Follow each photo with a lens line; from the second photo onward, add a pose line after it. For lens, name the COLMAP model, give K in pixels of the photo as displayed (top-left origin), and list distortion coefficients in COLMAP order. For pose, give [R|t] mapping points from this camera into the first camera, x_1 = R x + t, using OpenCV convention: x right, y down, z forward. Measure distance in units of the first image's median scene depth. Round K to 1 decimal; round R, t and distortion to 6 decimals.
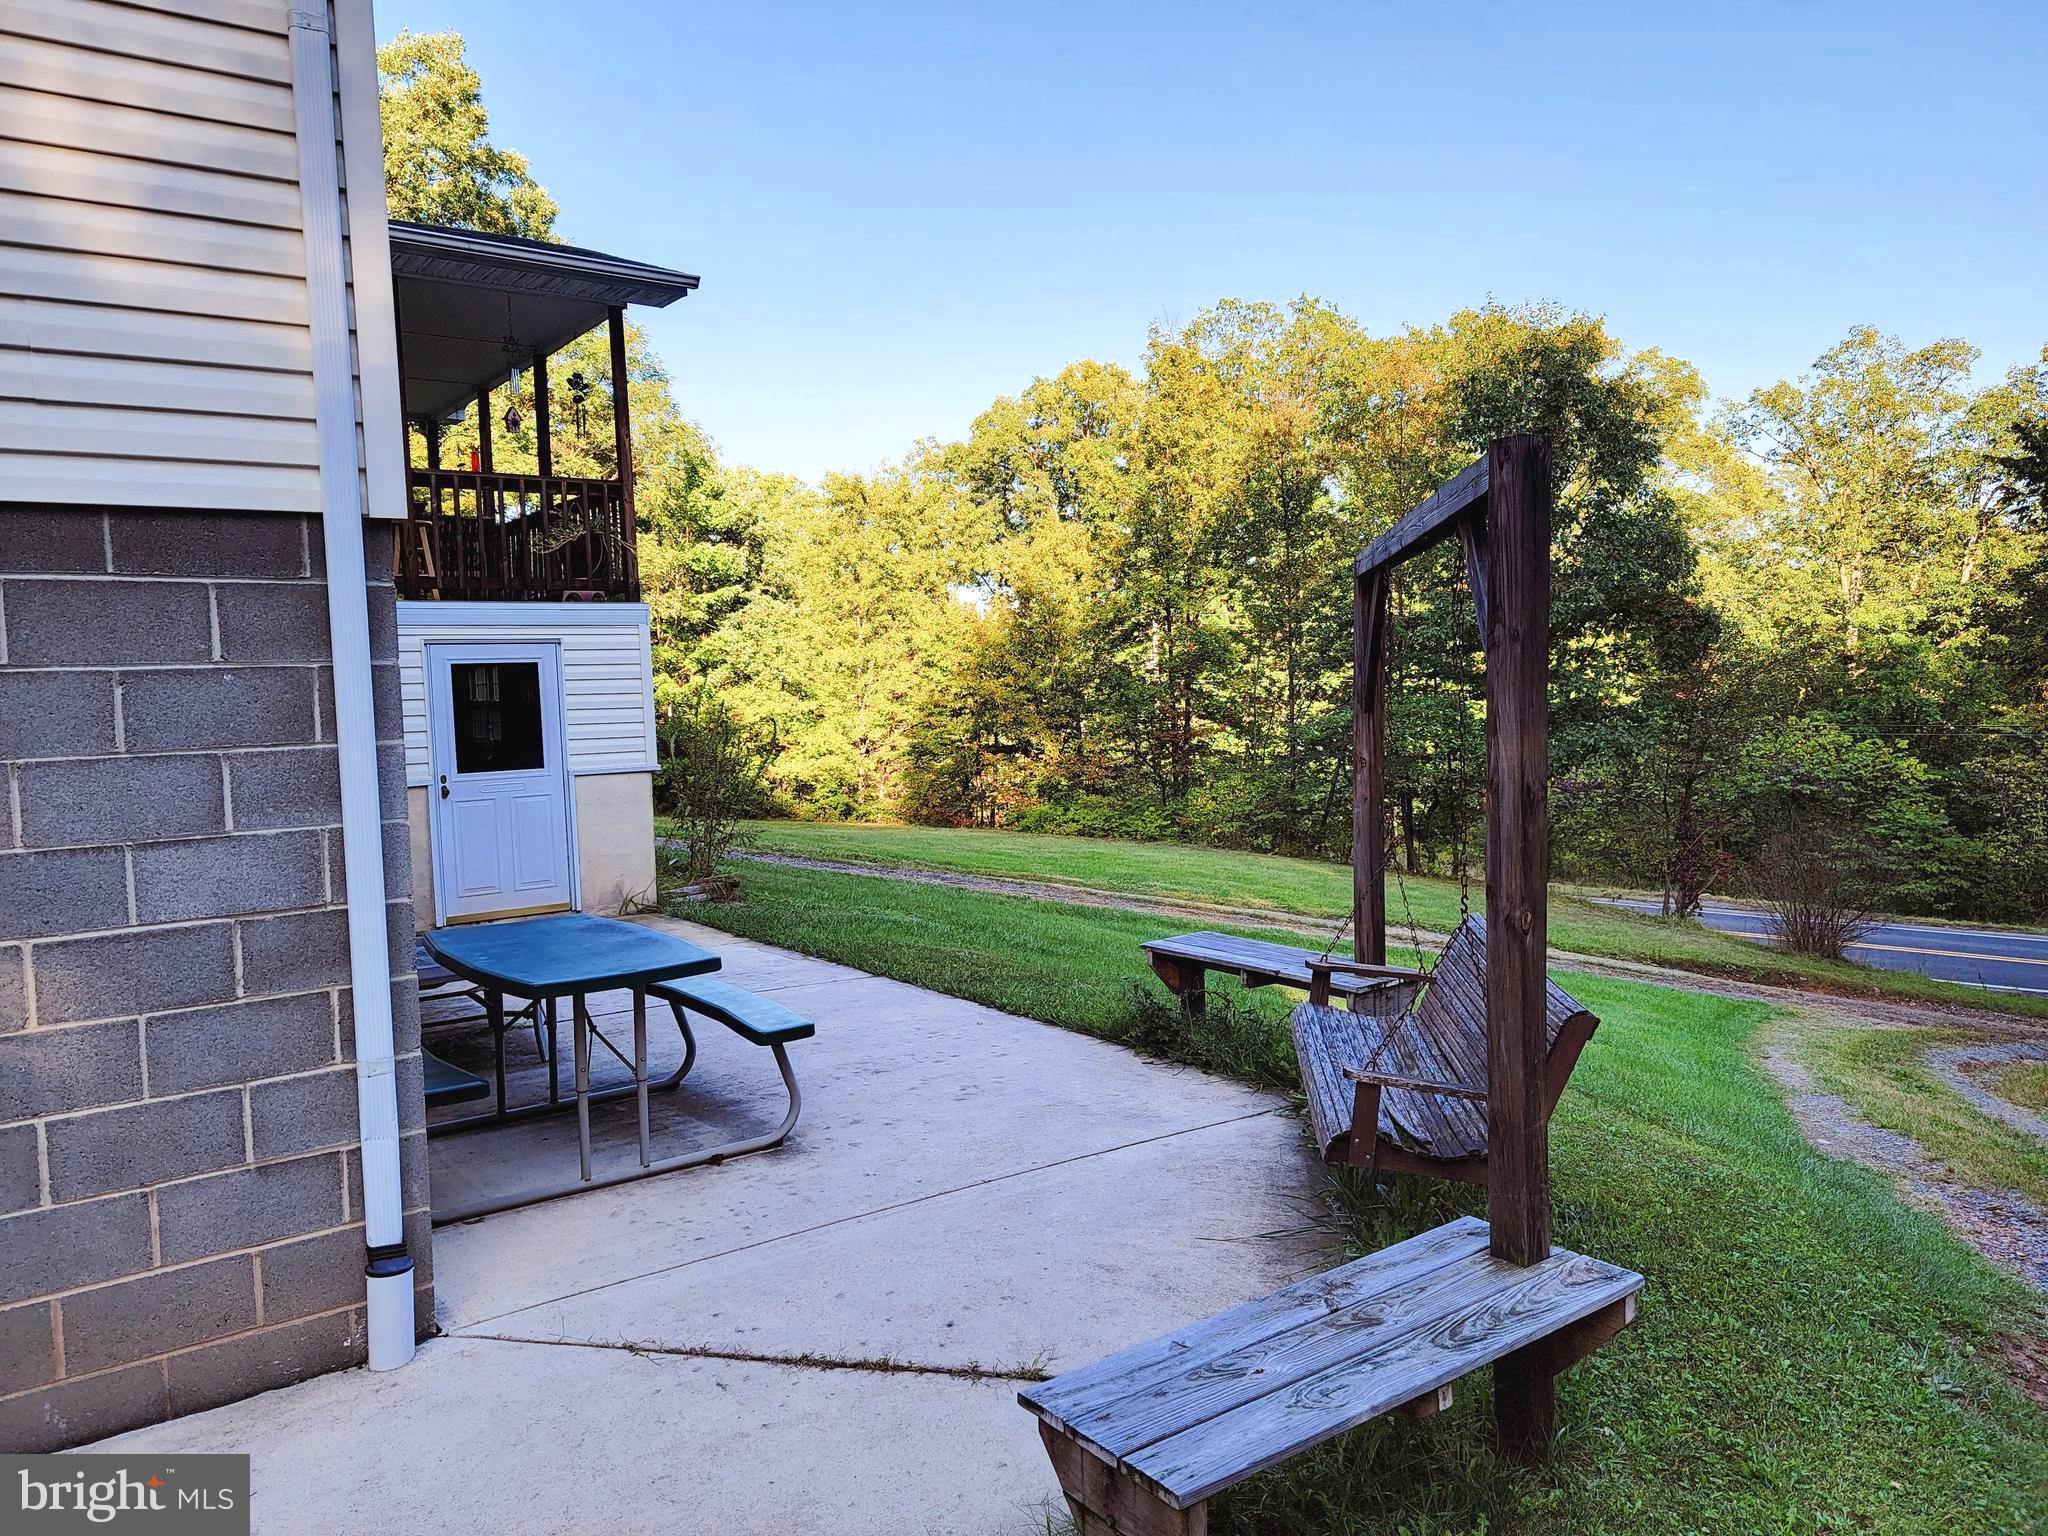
lens RADIAL K [[1417.1, 0, 1016.1], [0, 1417.1, 790.1], [0, 0, 1]] dist [0.082085, -0.069288]
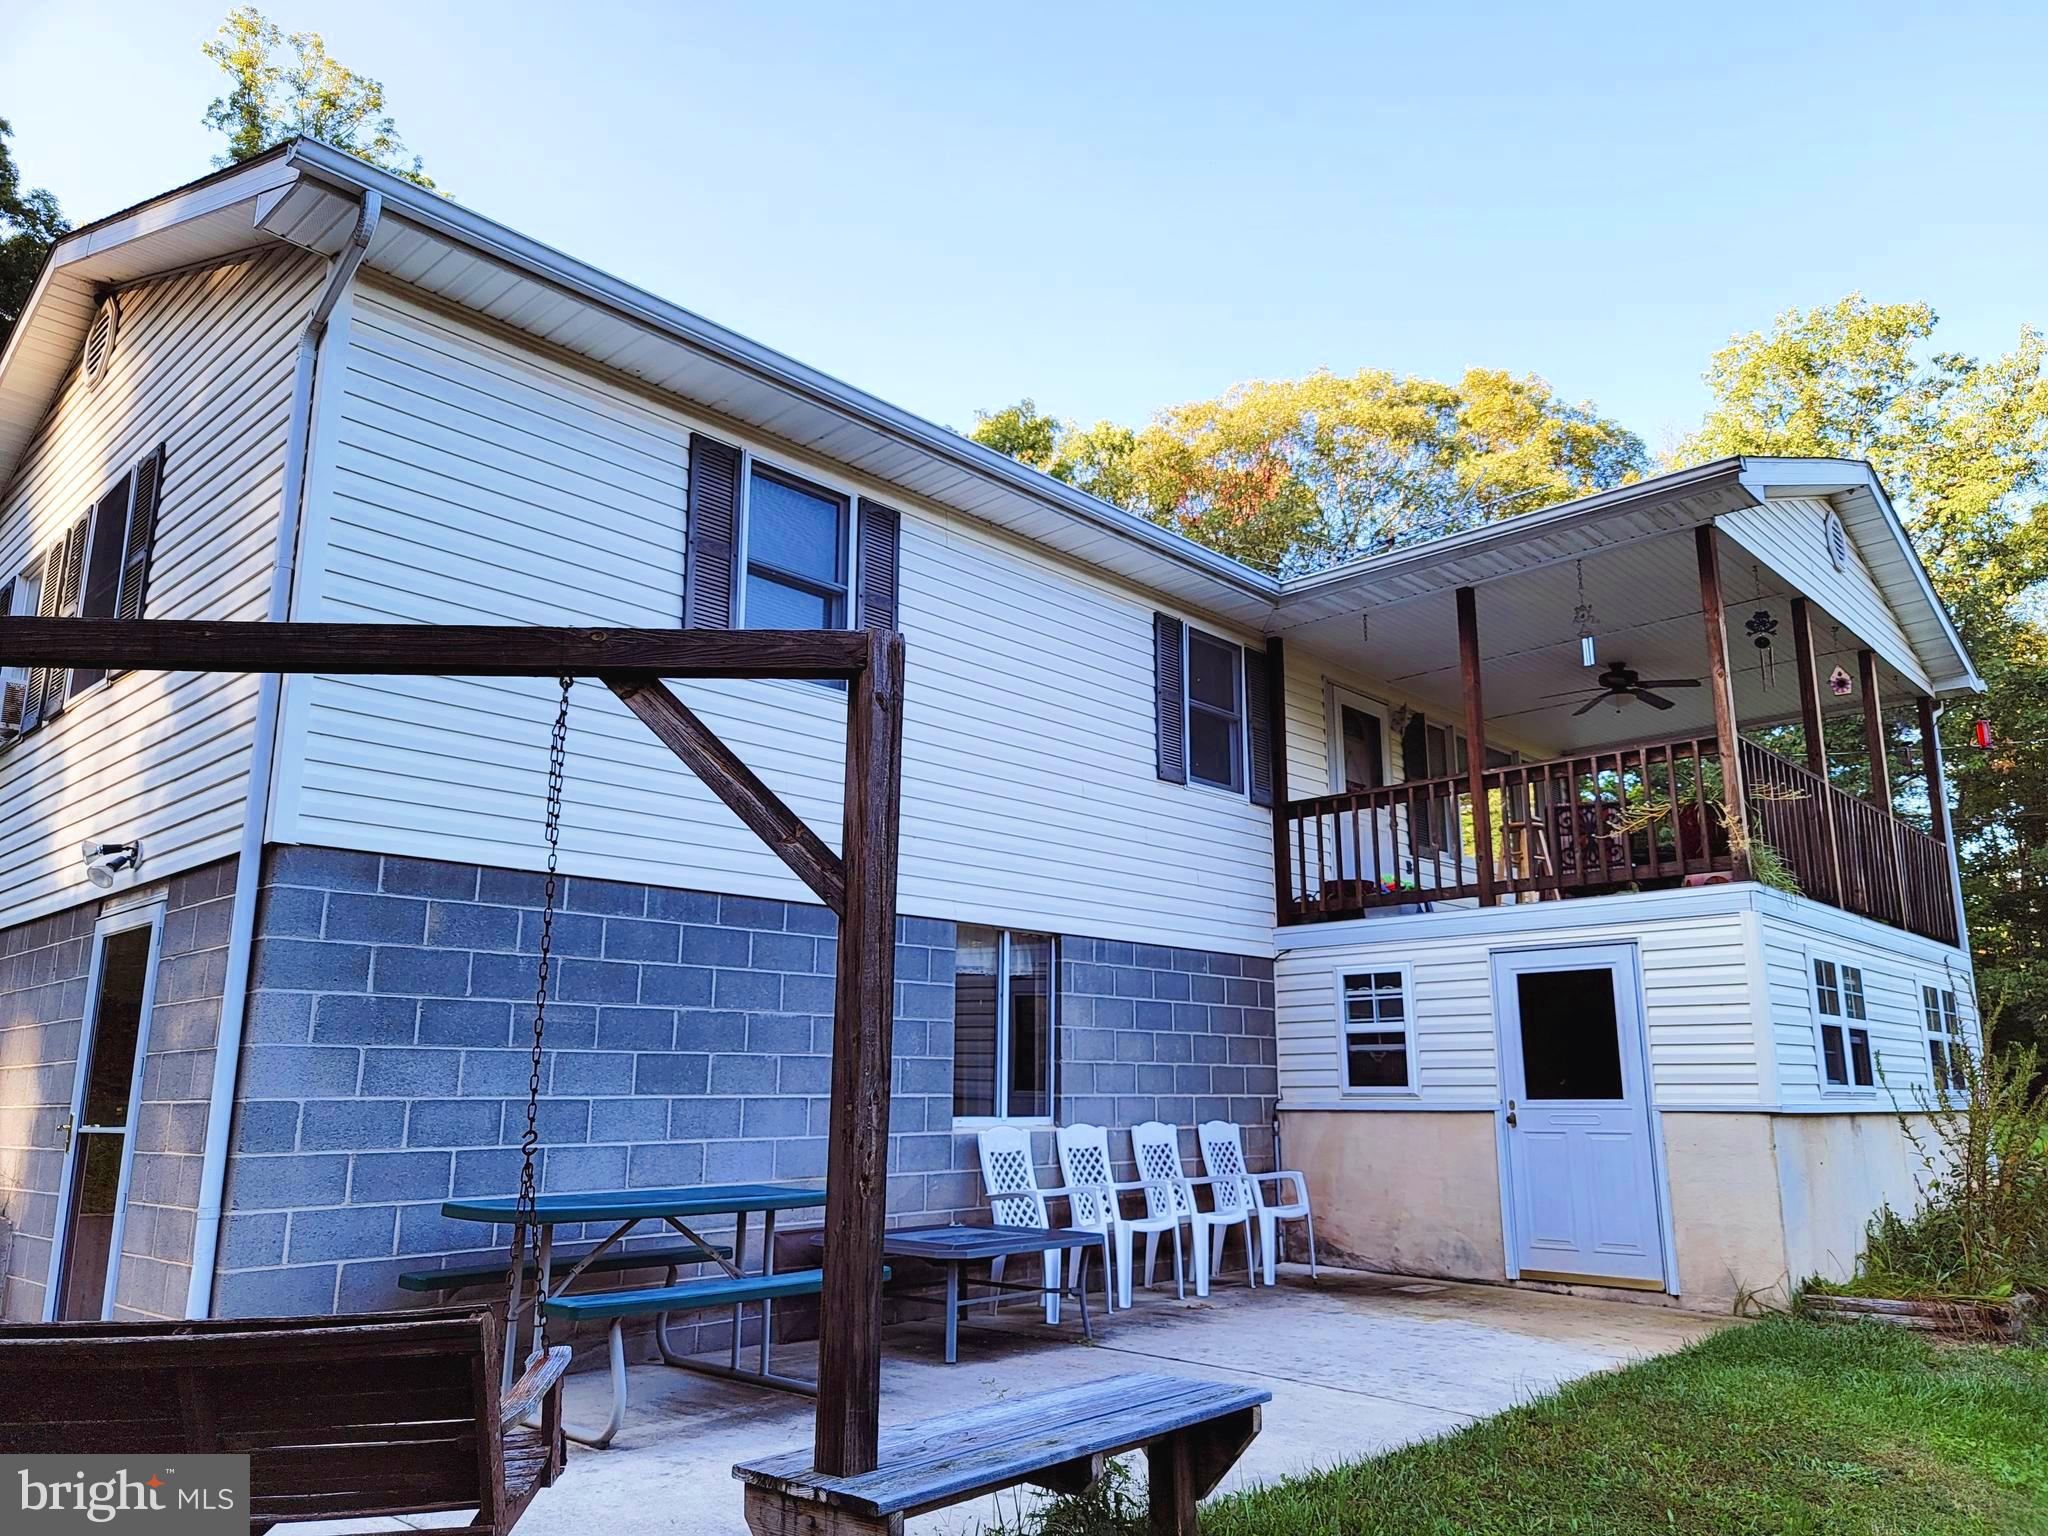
lens RADIAL K [[1429.0, 0, 1053.2], [0, 1429.0, 775.0], [0, 0, 1]] dist [0.068249, -0.061661]
pose [[0.216084, -0.185156, -0.958658, 0.183100], [-0.075378, 0.975760, -0.205450, -0.000950], [0.973461, 0.116656, 0.196889, 0.221949]]
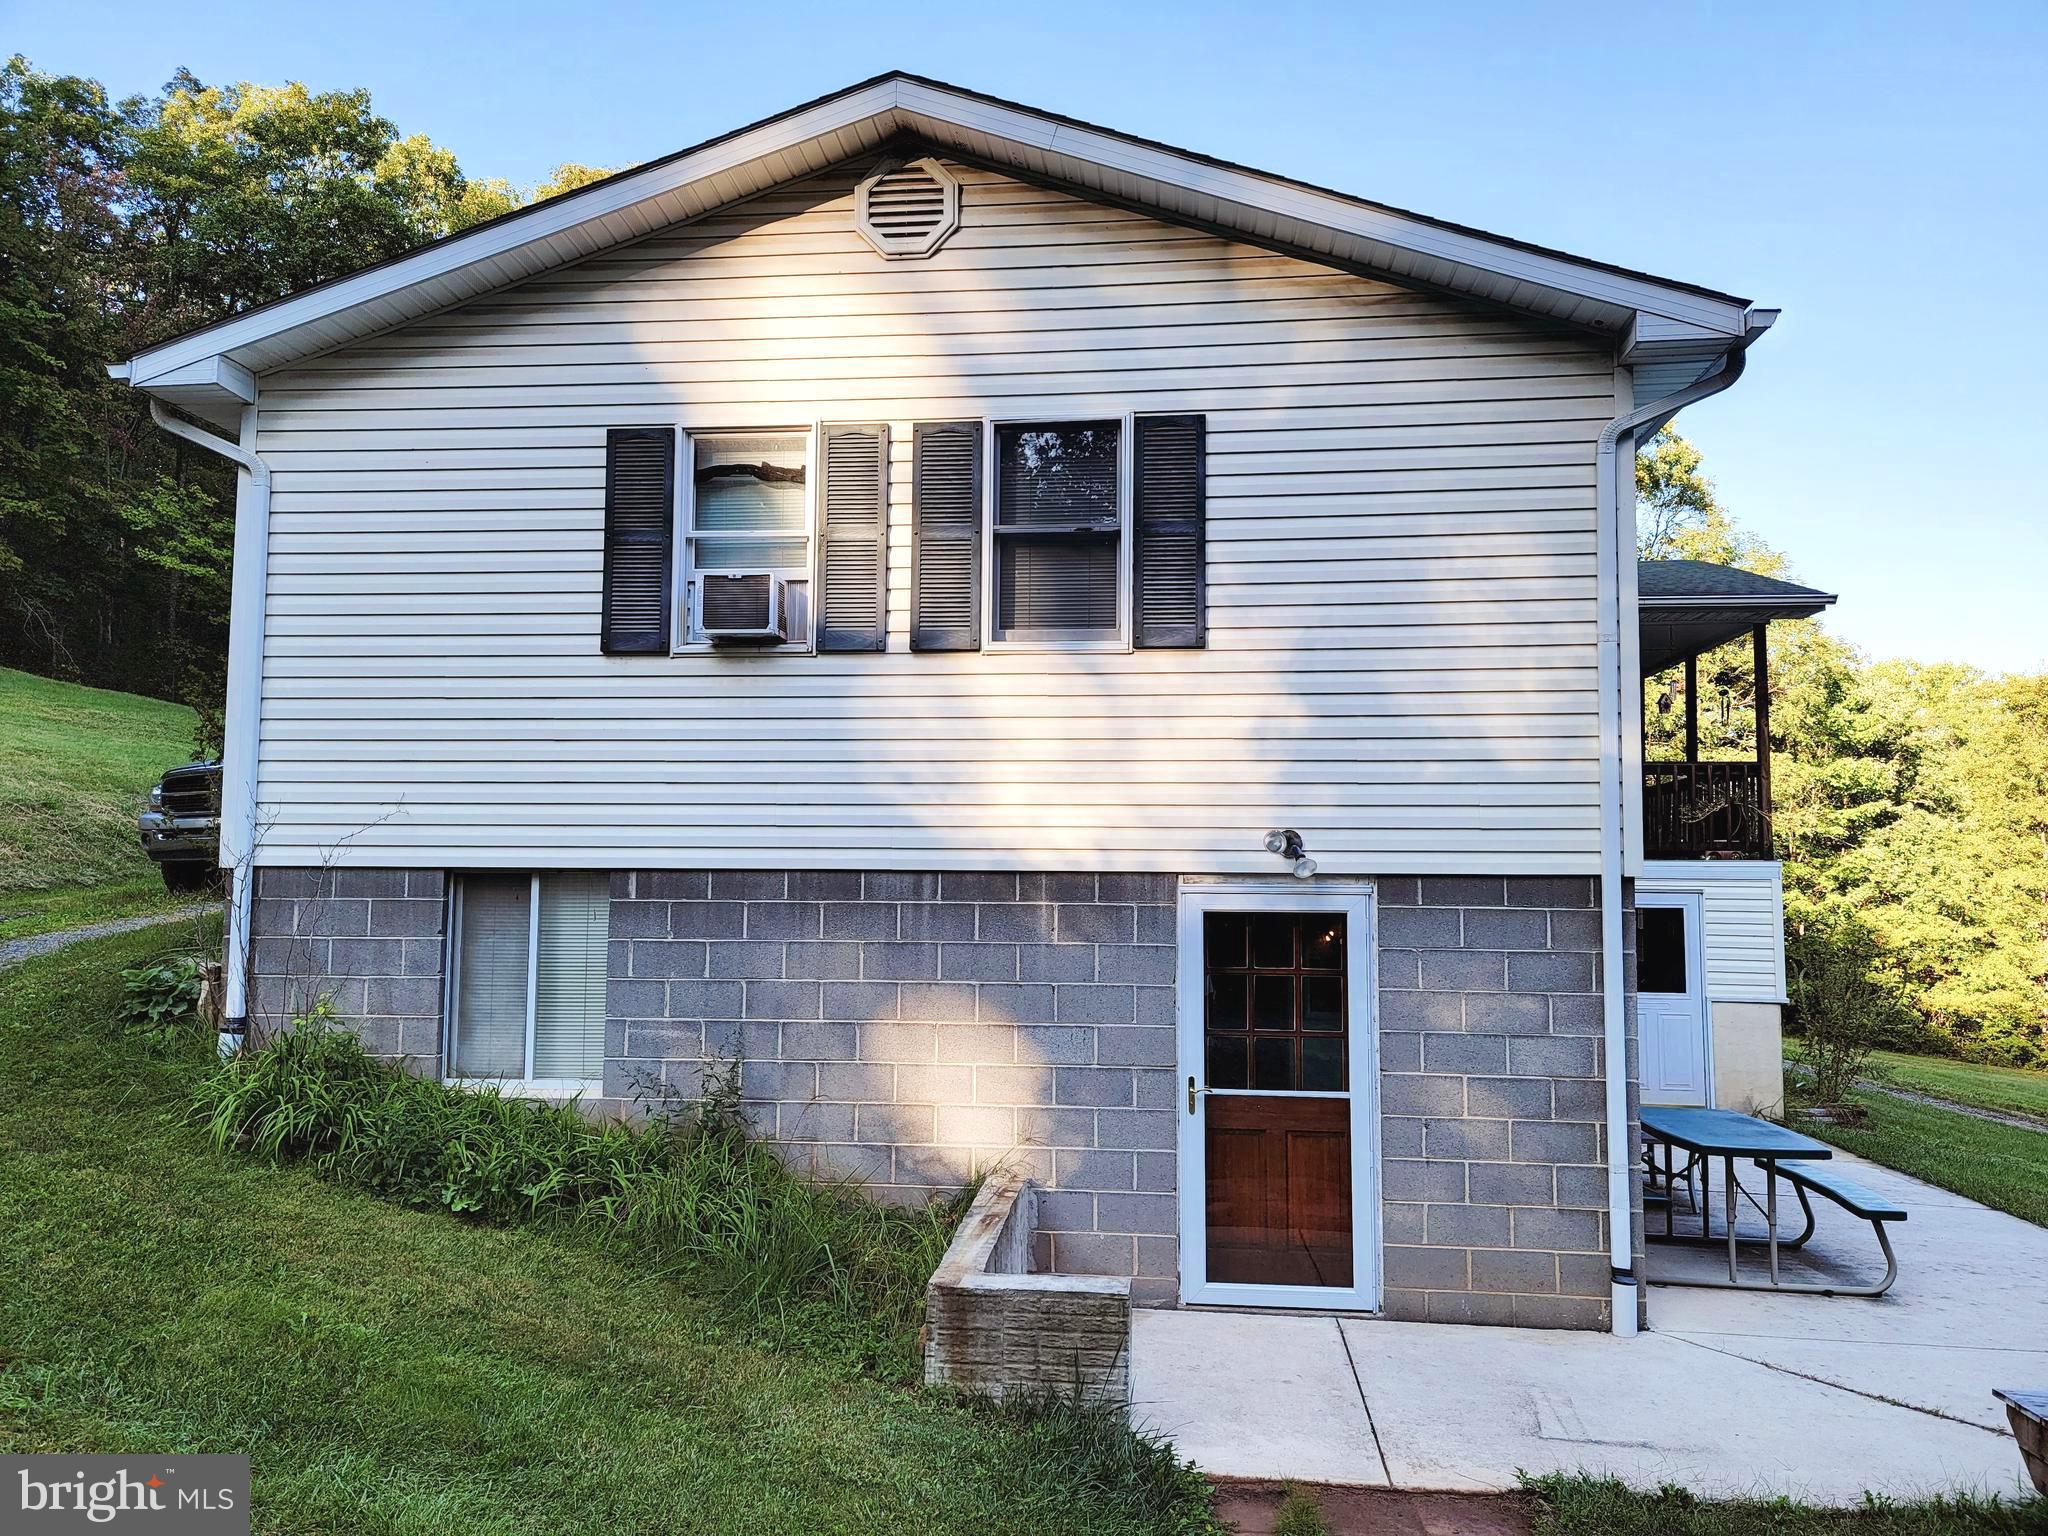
lens RADIAL K [[1426.0, 0, 1024.0], [0, 1426.0, 768.0], [0, 0, 1]] dist [0.085979, -0.079064]
pose [[0.744930, -0.013866, -0.666999, 0.037598], [-0.085429, 0.989571, -0.115982, -0.006113], [0.661650, 0.143379, 0.735976, -0.150195]]
